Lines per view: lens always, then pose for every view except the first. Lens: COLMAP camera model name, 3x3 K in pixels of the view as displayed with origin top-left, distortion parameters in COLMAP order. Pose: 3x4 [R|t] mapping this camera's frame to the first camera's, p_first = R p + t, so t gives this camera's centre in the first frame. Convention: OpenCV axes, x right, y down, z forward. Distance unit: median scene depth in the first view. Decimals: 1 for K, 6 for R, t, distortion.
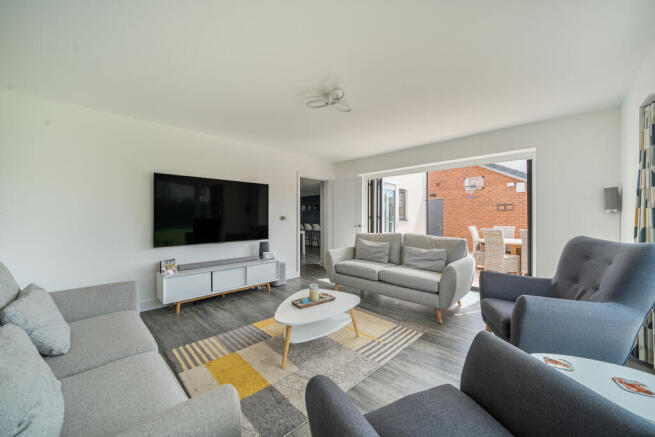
lens RADIAL K [[244.2, 0, 327.5], [0, 244.2, 218.5], [0, 0, 1]] dist [0.000068, 0.000003]
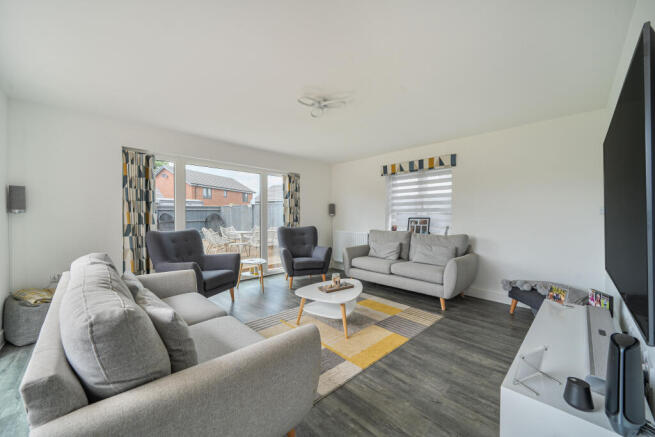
lens RADIAL K [[244.2, 0, 327.5], [0, 244.2, 218.5], [0, 0, 1]] dist [0.000068, 0.000003]
pose [[-0.999569, 0.000819, 0.029339, -0.045214], [0.000989, 0.999983, 0.005785, -0.009628], [-0.029334, 0.005812, -0.999553, 2.105658]]
